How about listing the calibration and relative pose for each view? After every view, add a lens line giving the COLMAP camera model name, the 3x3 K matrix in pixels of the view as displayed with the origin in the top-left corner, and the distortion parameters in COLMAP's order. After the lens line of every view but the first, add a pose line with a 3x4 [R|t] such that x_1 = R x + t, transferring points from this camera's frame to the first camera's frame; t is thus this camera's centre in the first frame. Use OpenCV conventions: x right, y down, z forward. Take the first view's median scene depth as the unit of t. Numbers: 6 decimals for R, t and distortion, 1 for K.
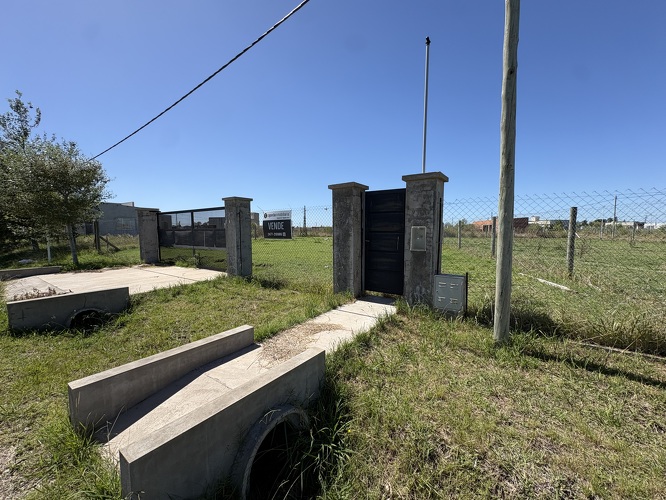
lens RADIAL K [[264.7, 0, 332.3], [0, 264.7, 251.4], [0, 0, 1]] dist [0.000869, 0.000524]
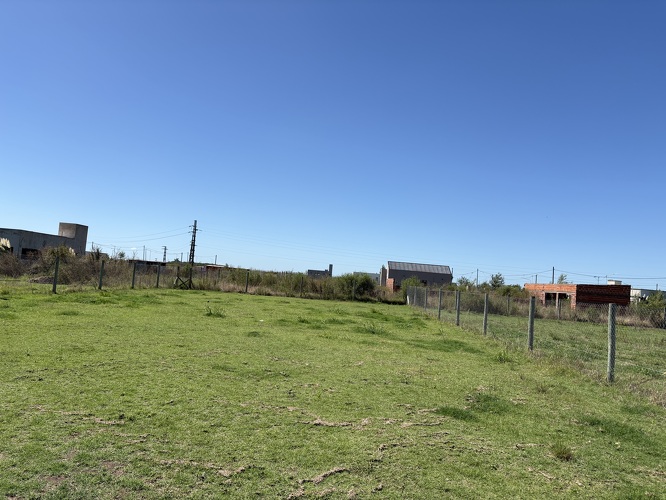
lens RADIAL K [[504.7, 0, 339.0], [0, 504.7, 251.4], [0, 0, 1]] dist [0.042168, -0.019461]
pose [[0.980123, 0.091618, 0.175970, -0.068644], [-0.068313, 0.988595, -0.134216, -0.187652], [-0.186260, 0.119527, 0.975203, 1.066453]]
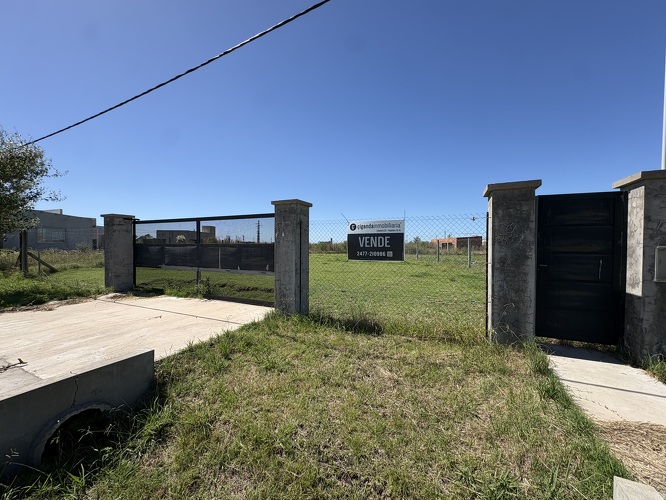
lens RADIAL K [[264.7, 0, 332.7], [0, 264.7, 251.9], [0, 0, 1]] dist [0.000869, 0.000524]
pose [[0.983935, 0.006797, 0.178395, -0.532508], [0.003618, 0.998310, -0.057992, -0.036609], [-0.178488, 0.057706, 0.982249, 0.405800]]
